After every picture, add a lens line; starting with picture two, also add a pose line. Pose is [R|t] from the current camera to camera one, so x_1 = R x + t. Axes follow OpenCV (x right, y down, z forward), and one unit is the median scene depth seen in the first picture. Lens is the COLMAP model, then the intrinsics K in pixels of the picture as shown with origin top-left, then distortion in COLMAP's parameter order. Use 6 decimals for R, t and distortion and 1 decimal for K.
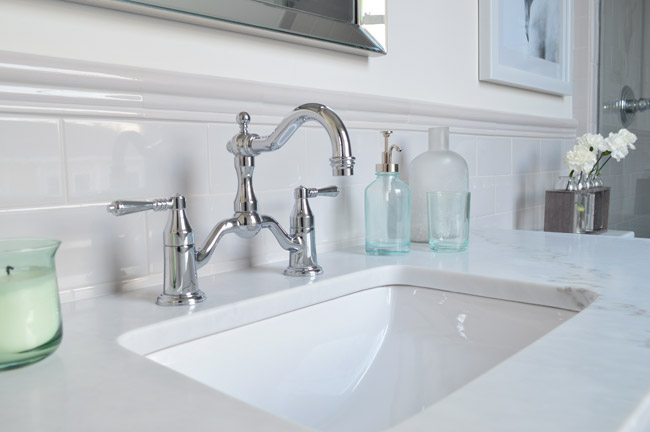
lens RADIAL K [[536.0, 0, 321.9], [0, 536.0, 196.5], [0, 0, 1]] dist [0.009726, 0.002668]
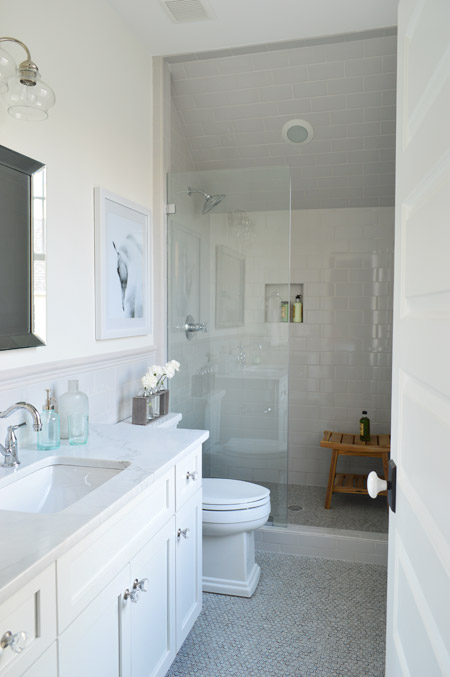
lens RADIAL K [[558.2, 0, 225.0], [0, 558.2, 338.5], [0, 0, 1]] dist [0.009726, 0.002668]
pose [[0.887707, -0.010972, 0.460279, -0.239939], [0.006111, 0.999909, 0.012049, -0.310360], [-0.460369, -0.007884, 0.887693, -1.120601]]
